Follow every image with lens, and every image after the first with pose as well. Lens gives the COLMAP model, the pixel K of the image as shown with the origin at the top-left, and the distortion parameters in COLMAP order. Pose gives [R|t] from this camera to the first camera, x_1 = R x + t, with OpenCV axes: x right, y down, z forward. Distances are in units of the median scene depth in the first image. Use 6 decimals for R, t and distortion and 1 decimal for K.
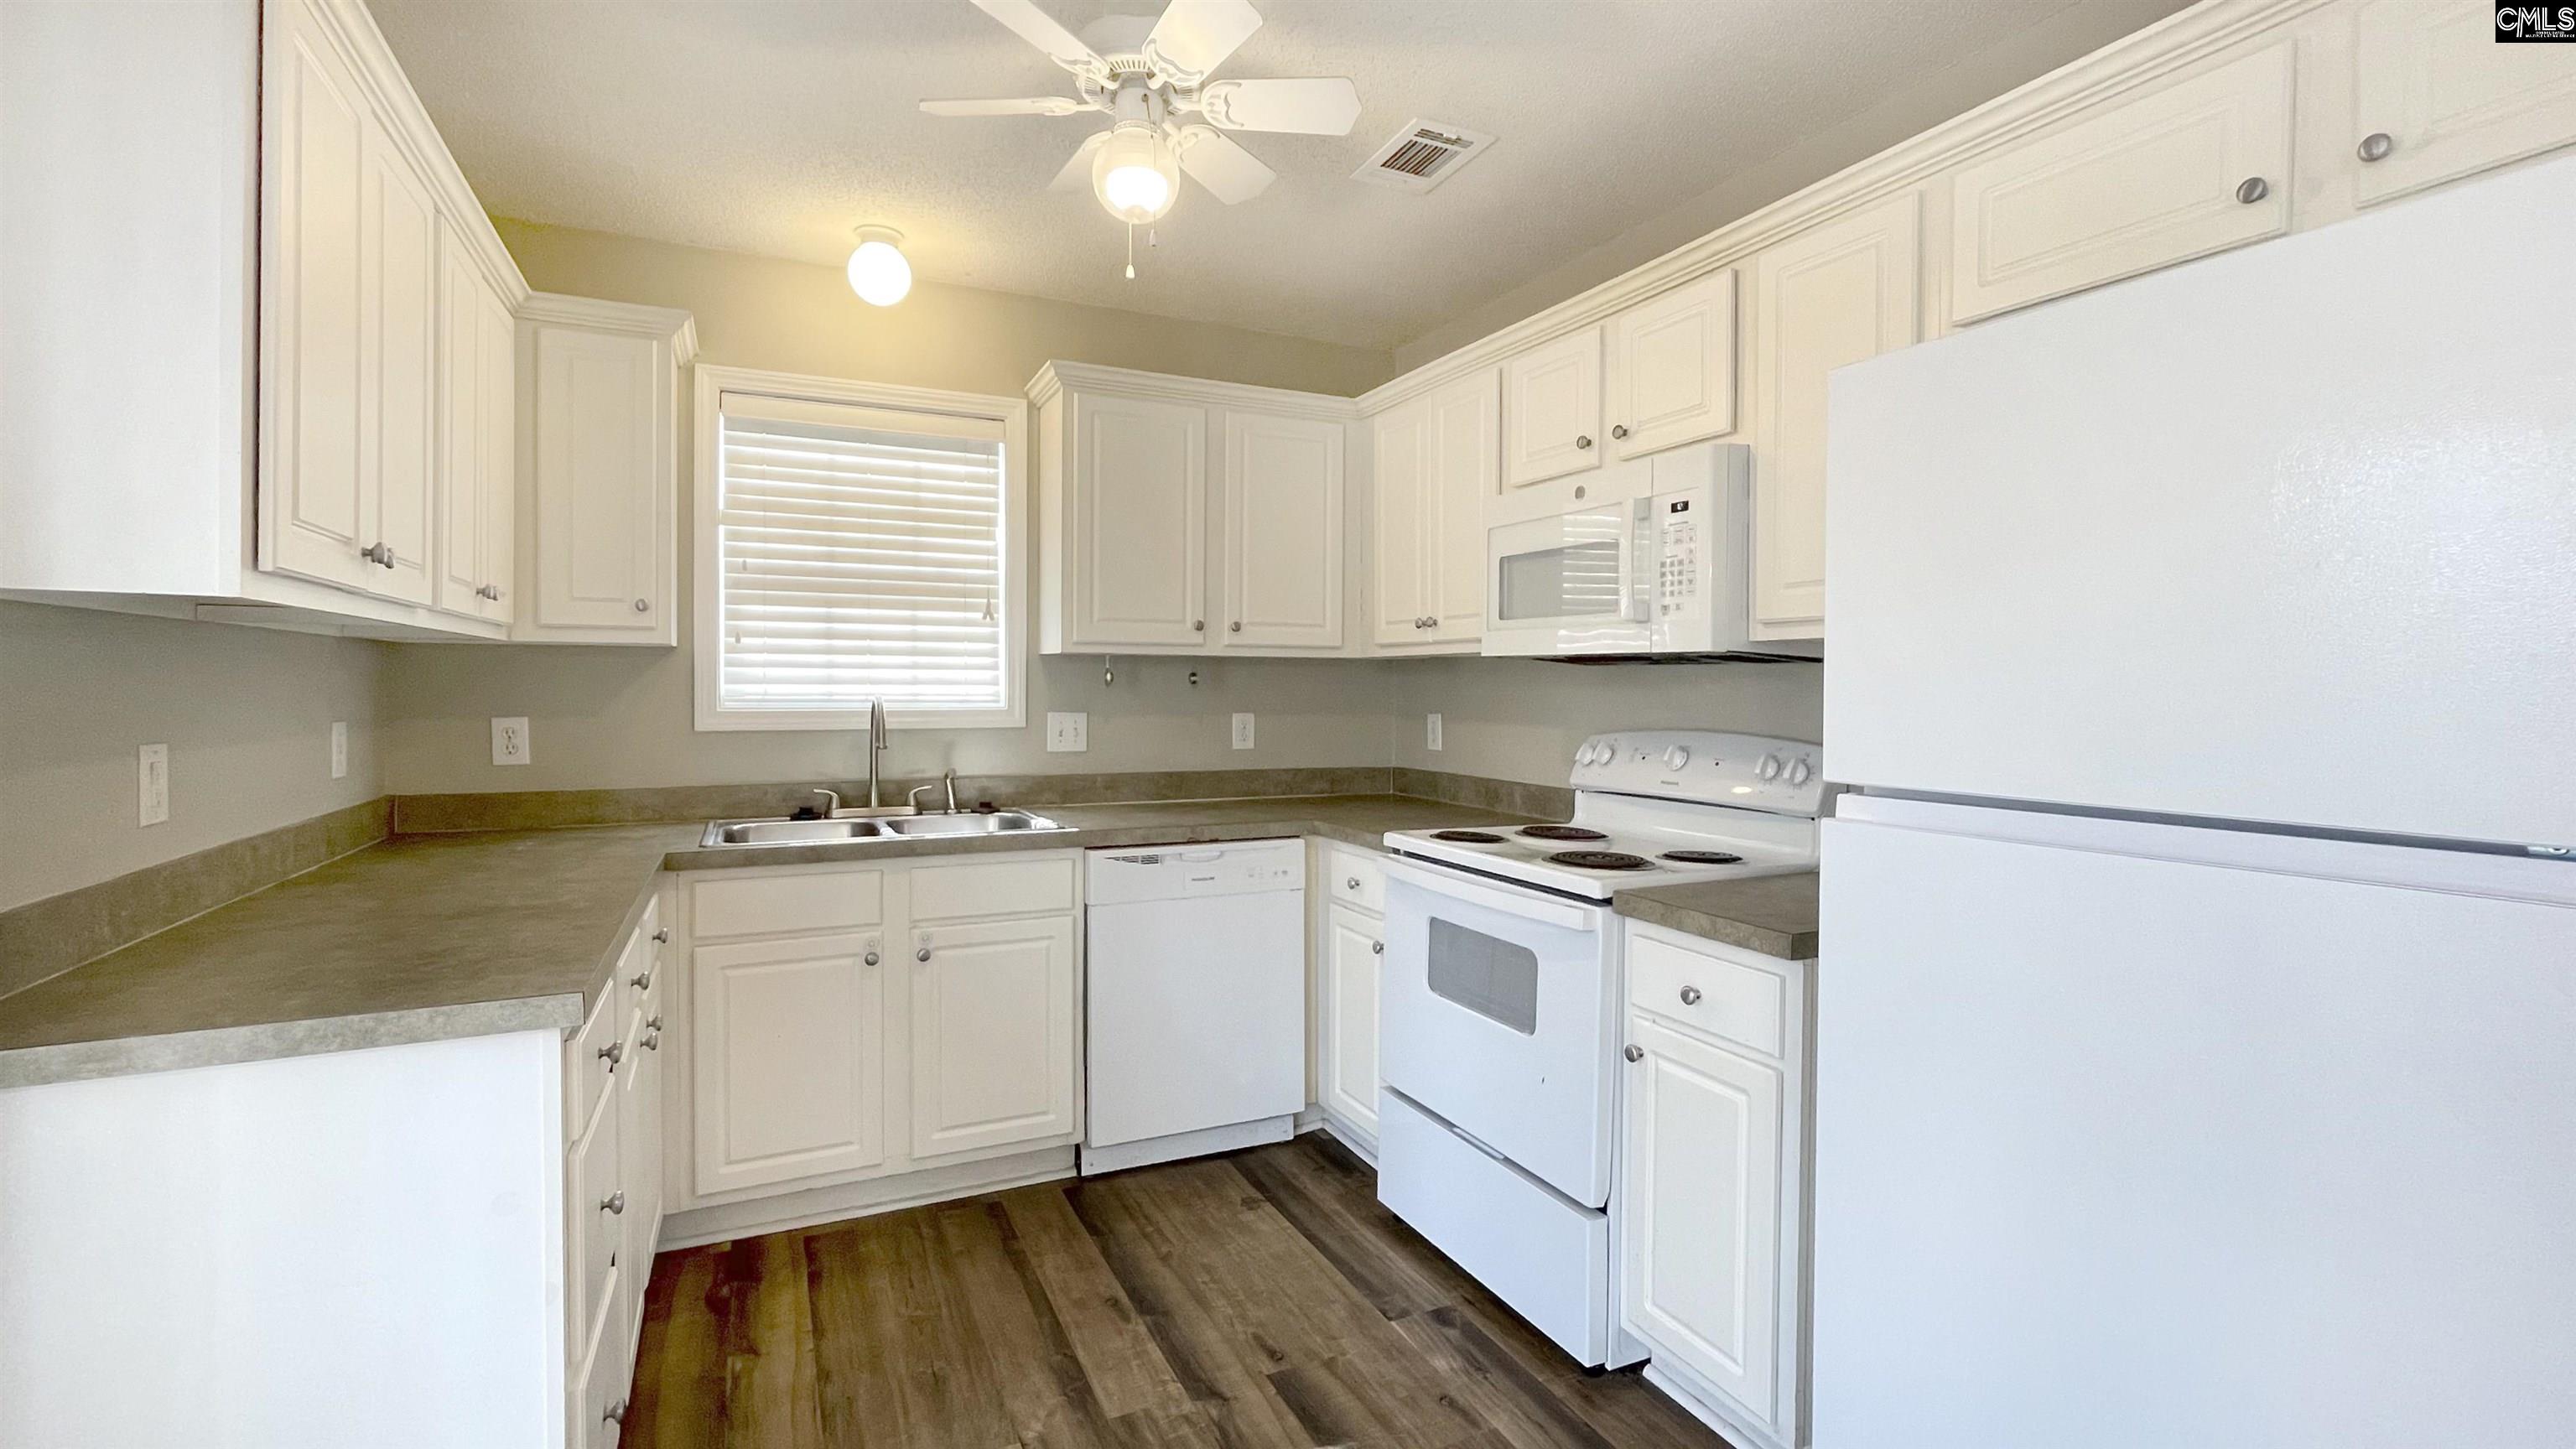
lens RADIAL K [[1104.4, 0, 1269.3], [0, 1104.4, 704.3], [0, 0, 1]] dist [-0.000492, -0.000084]
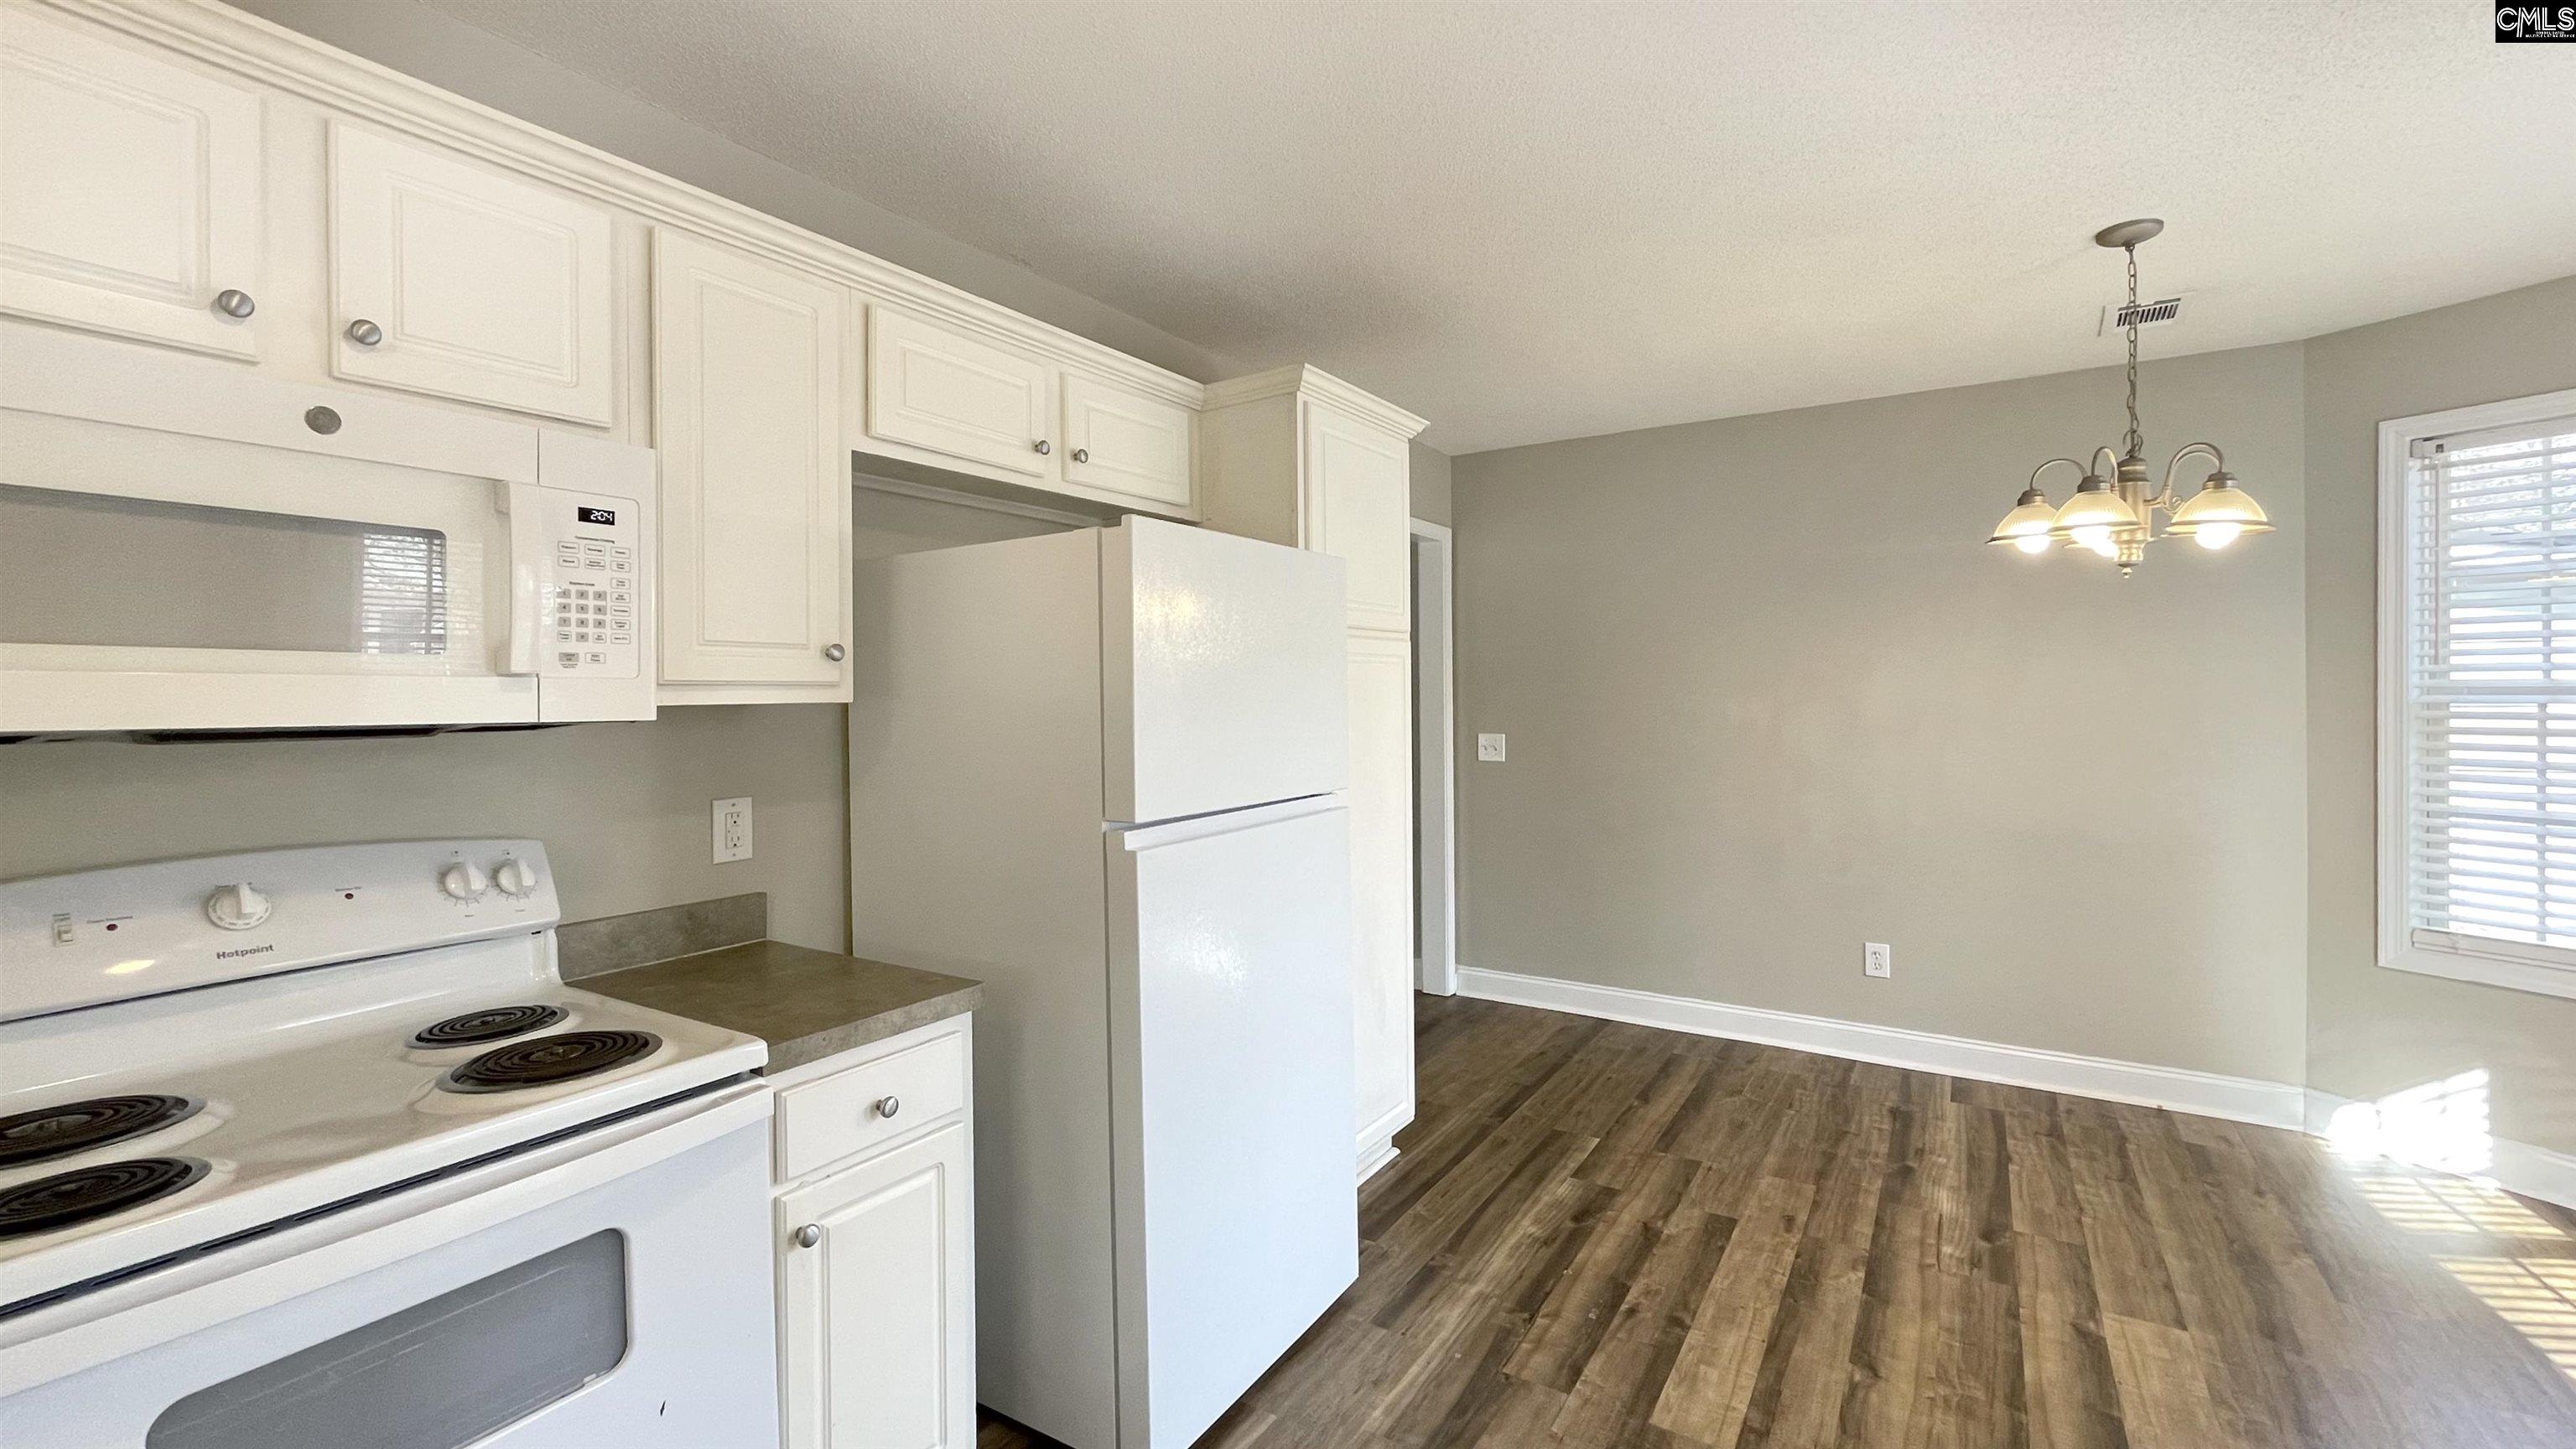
lens RADIAL K [[1104.4, 0, 1269.3], [0, 1104.4, 704.3], [0, 0, 1]] dist [-0.000492, -0.000084]
pose [[-0.515048, -0.013074, 0.857062, -0.456772], [0.019469, 0.999447, 0.026946, -0.068857], [-0.856940, 0.030564, -0.514509, 0.993699]]
